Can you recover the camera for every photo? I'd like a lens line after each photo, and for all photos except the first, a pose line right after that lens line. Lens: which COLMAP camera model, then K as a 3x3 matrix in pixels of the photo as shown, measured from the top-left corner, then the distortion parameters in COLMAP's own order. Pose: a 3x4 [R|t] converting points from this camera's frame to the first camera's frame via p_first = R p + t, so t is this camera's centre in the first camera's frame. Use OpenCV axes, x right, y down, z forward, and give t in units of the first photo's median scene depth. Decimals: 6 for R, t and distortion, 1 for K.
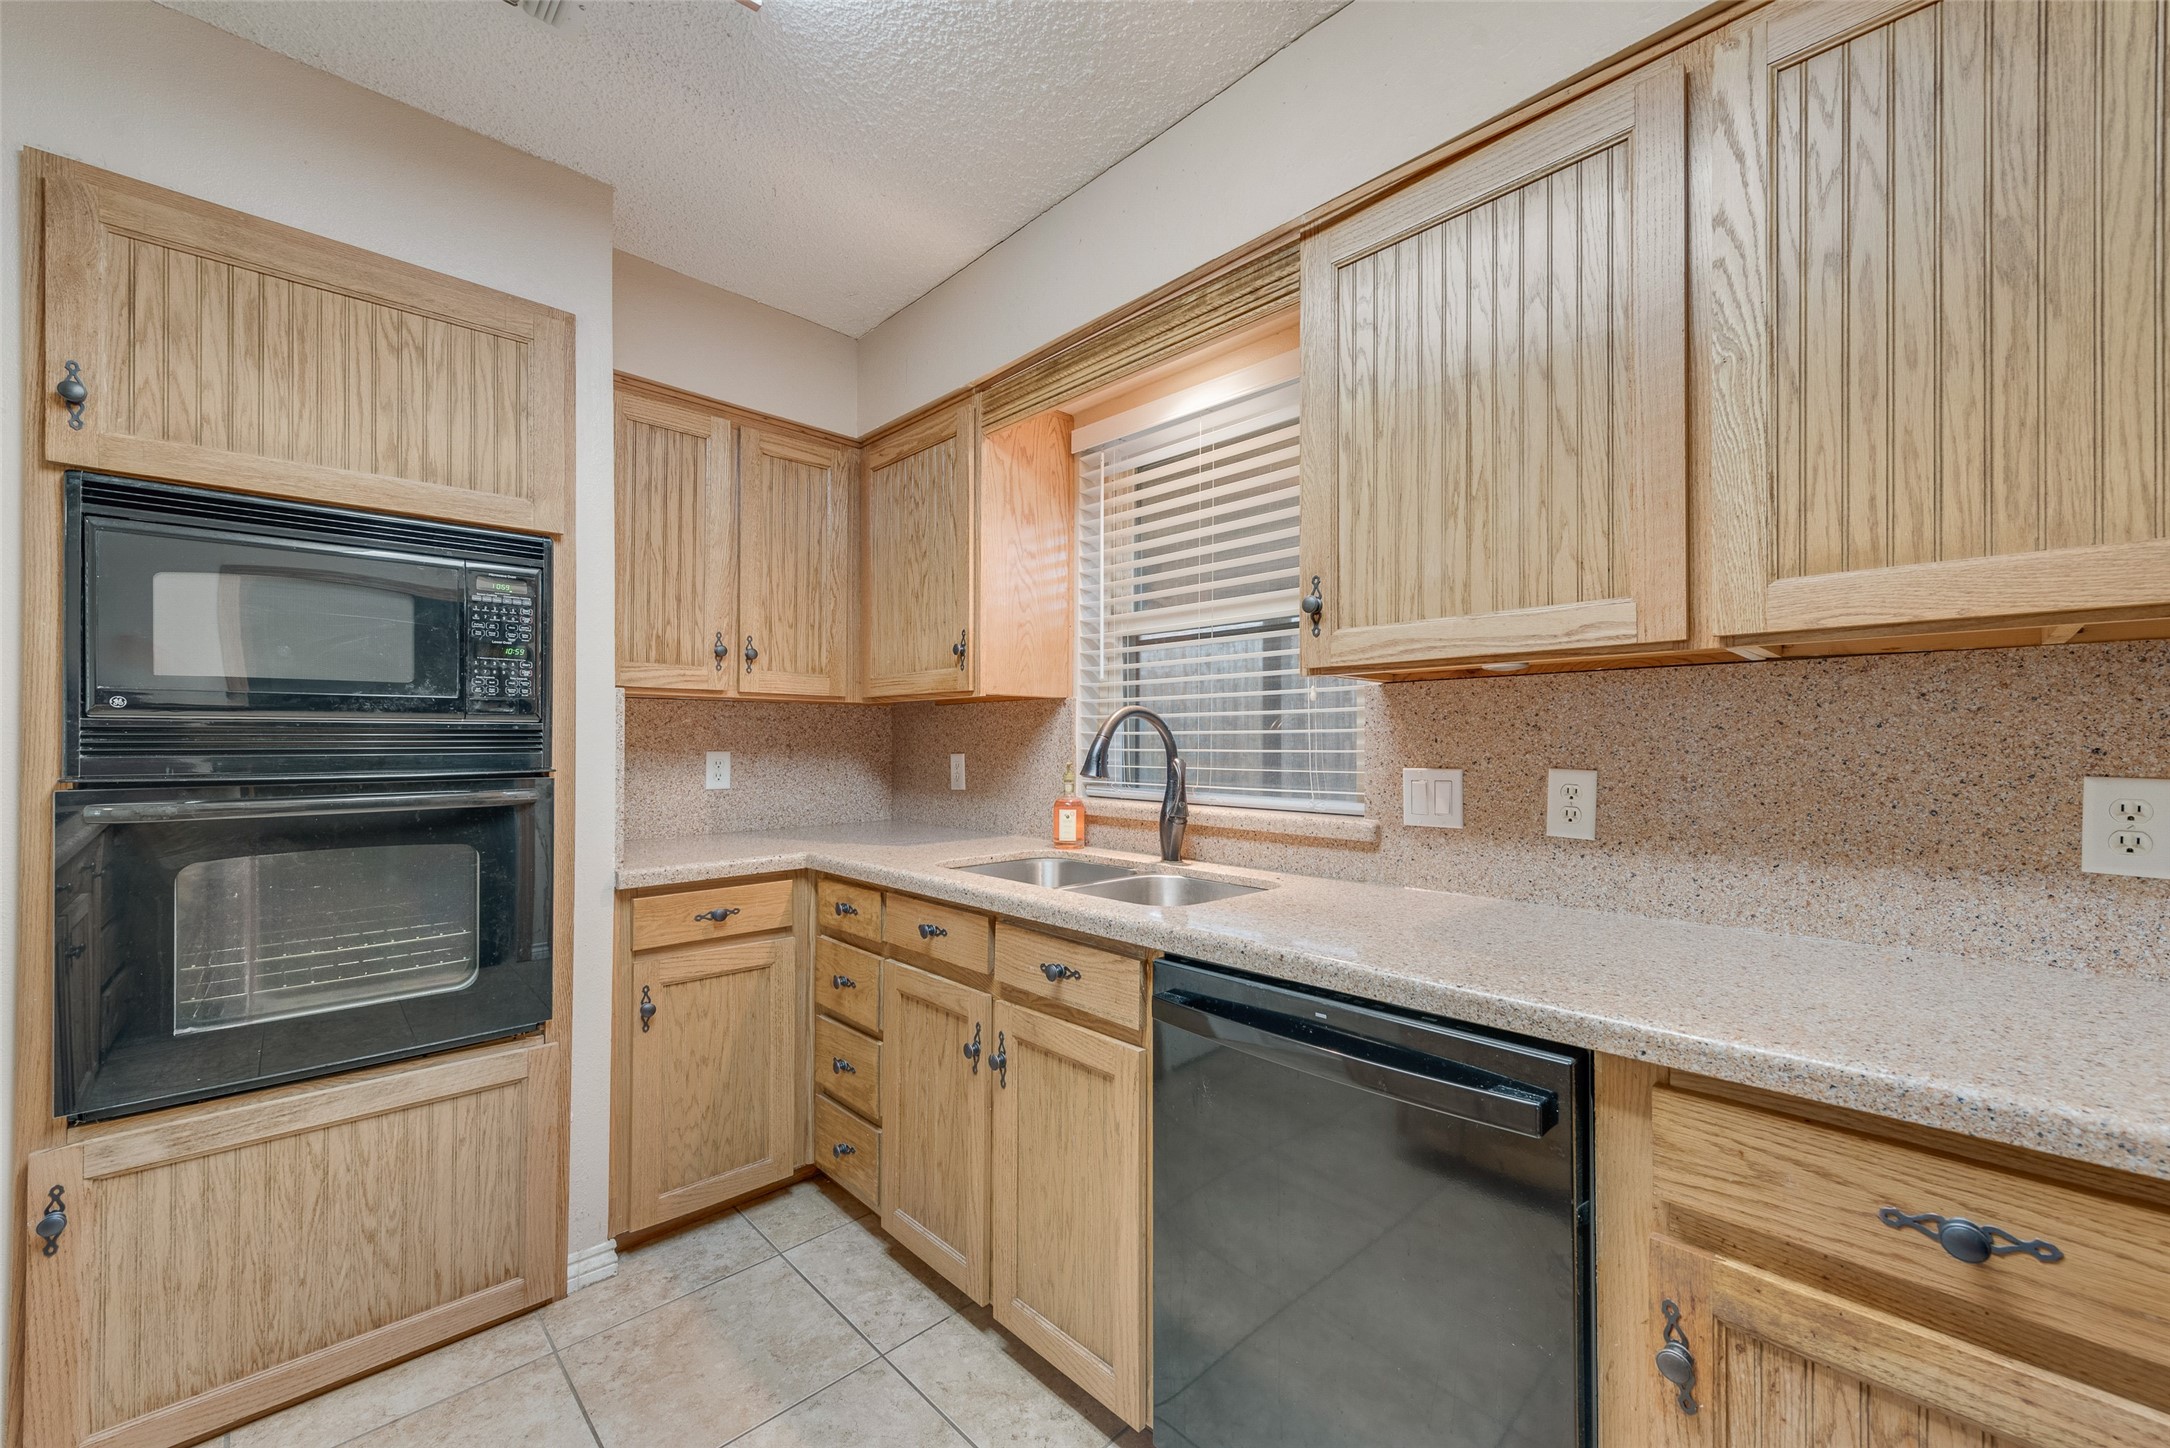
lens RADIAL K [[851.3, 0, 1083.5], [0, 851.3, 736.6], [0, 0, 1]] dist [0.018735, -0.006774]
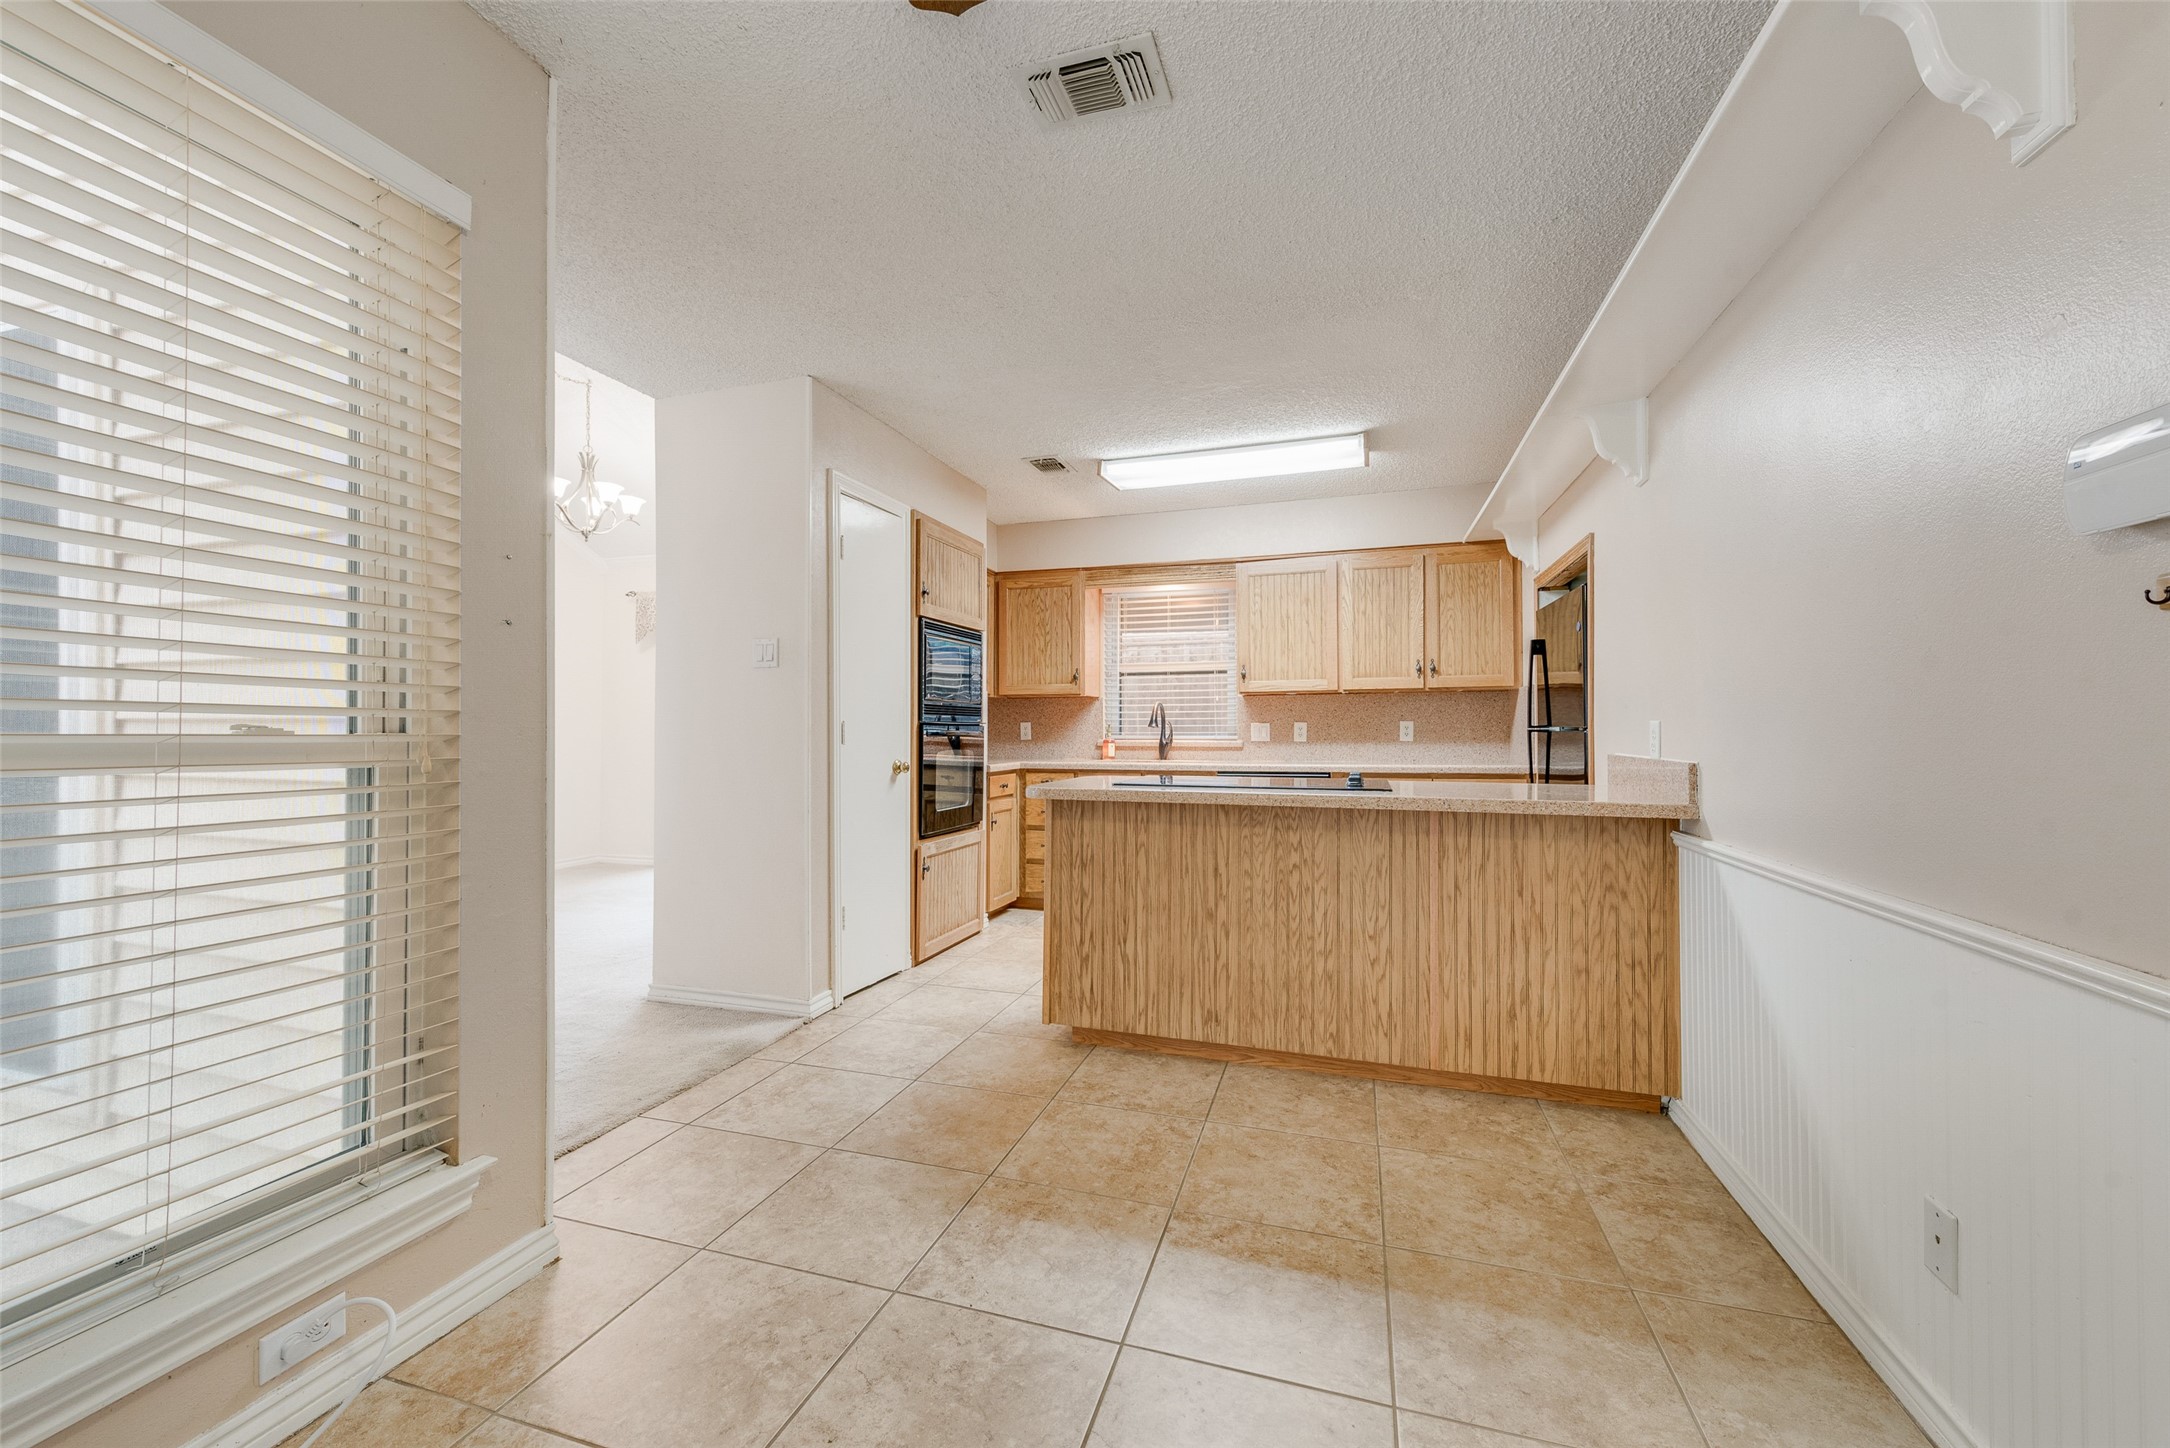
lens RADIAL K [[854.3, 0, 1080.5], [0, 854.3, 730.5], [0, 0, 1]] dist [0.016310, -0.000426]
pose [[0.881631, -0.000488, 0.471940, -1.612972], [-0.000925, 0.999996, 0.002762, 0.054413], [-0.471939, -0.002871, 0.881626, -1.433913]]
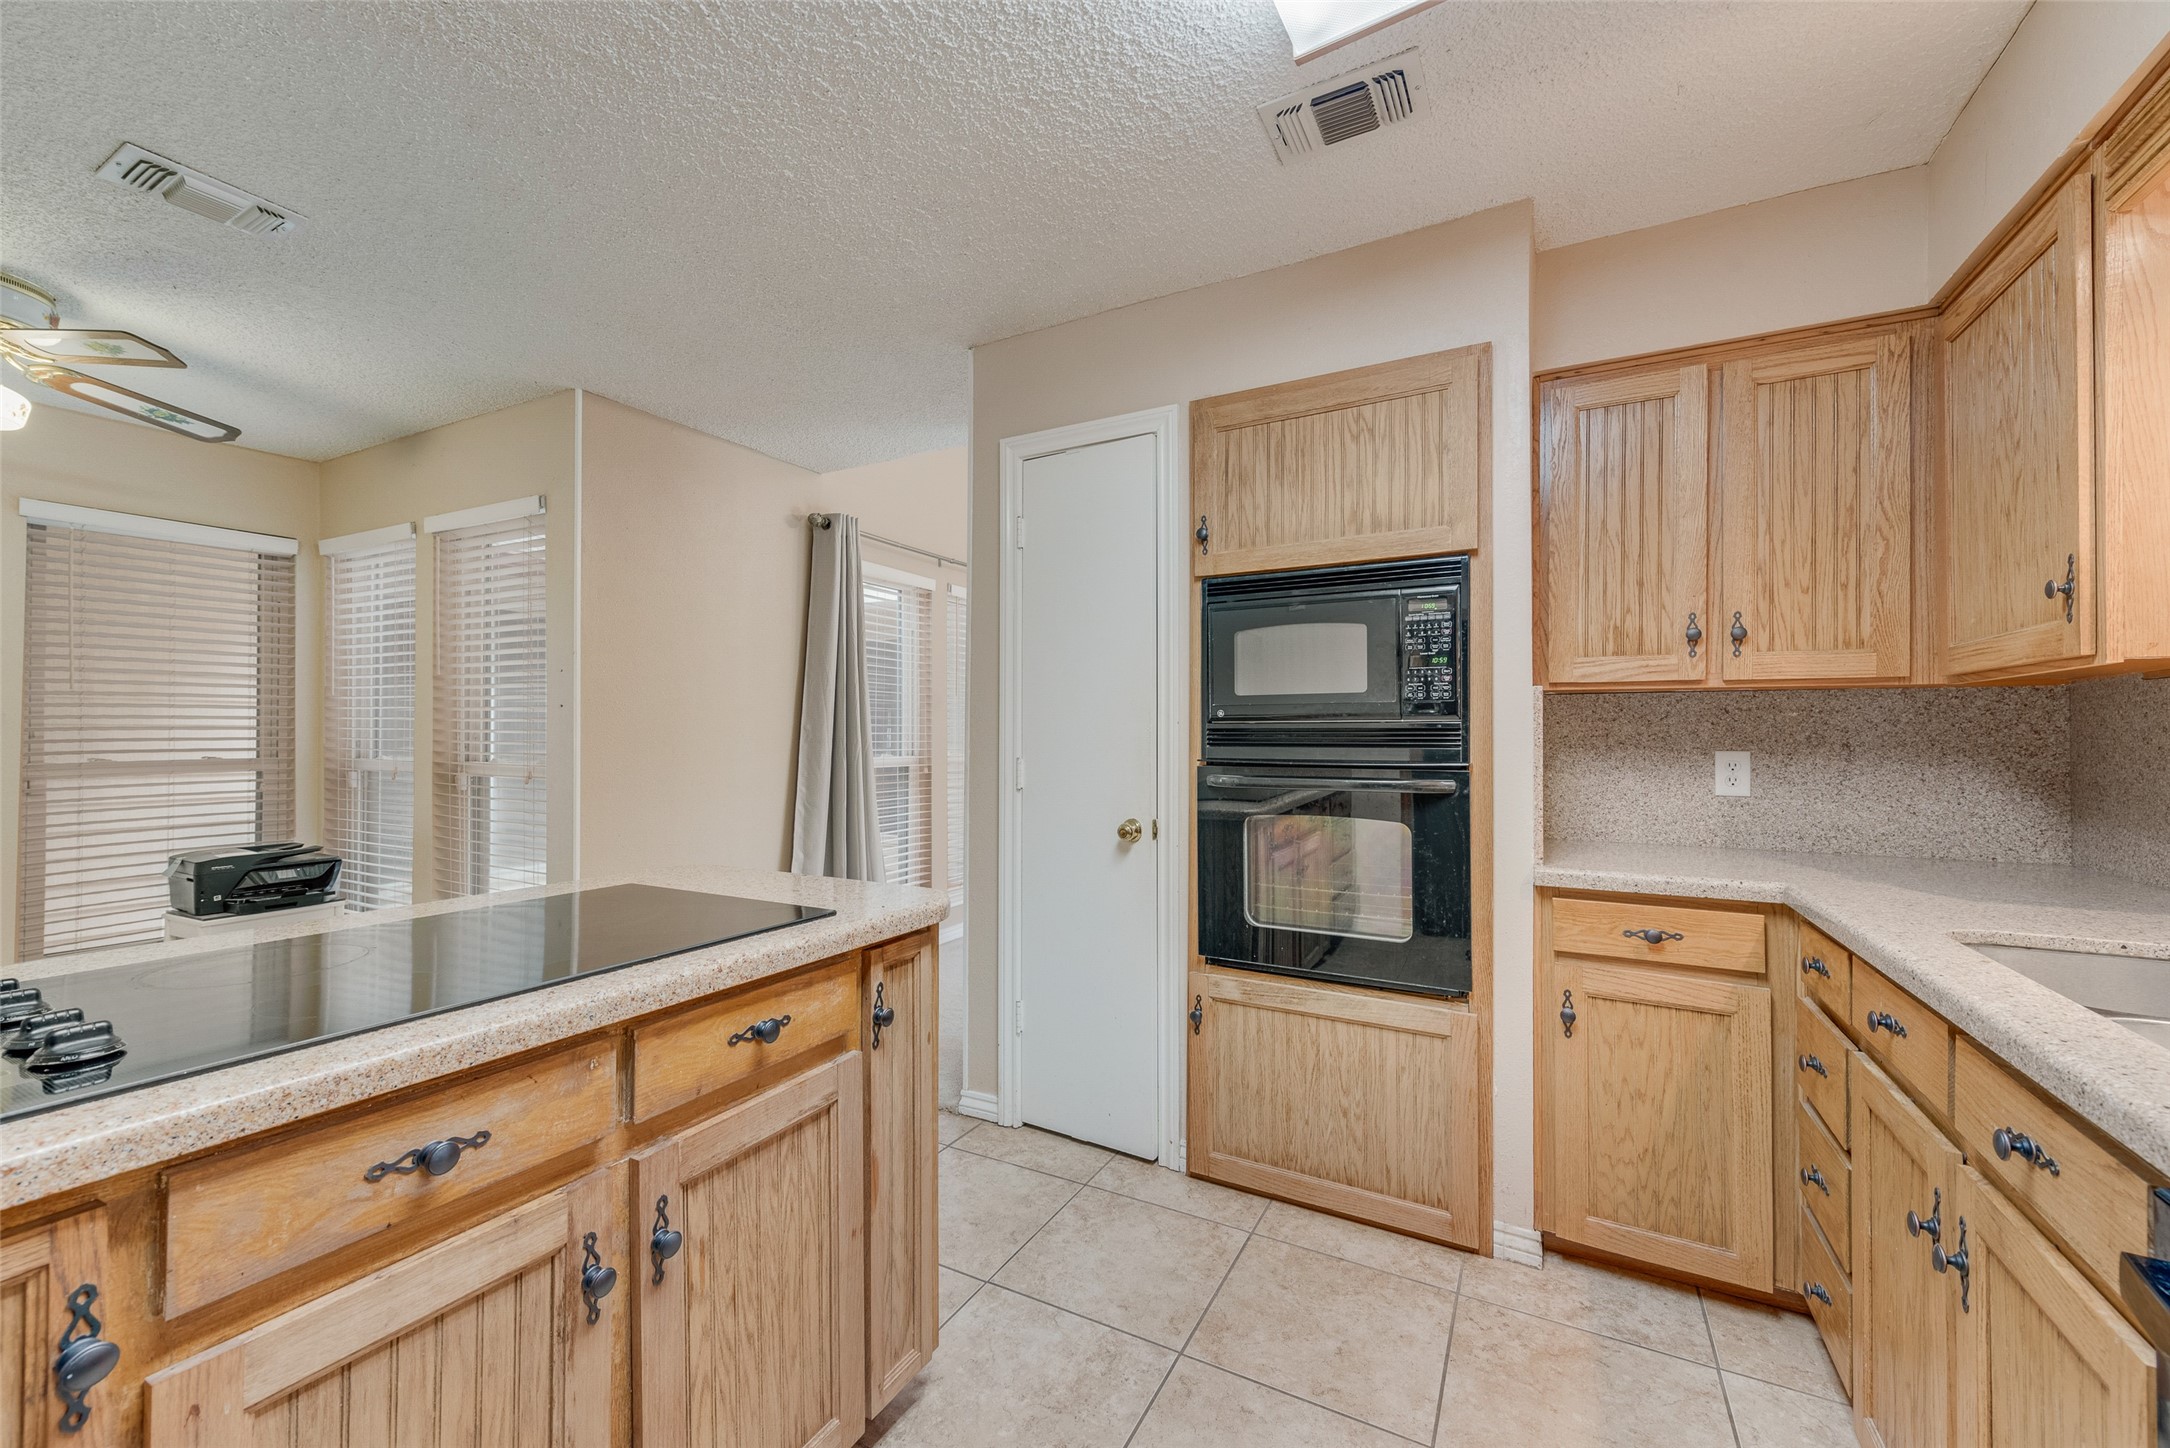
lens RADIAL K [[850.7, 0, 1083.9], [0, 850.7, 723.2], [0, 0, 1]] dist [0.014080, -0.004750]
pose [[0.302482, -0.012622, -0.953071, 0.282562], [0.001584, 0.999918, -0.012740, -0.000949], [0.953154, 0.002344, 0.302477, 0.202003]]
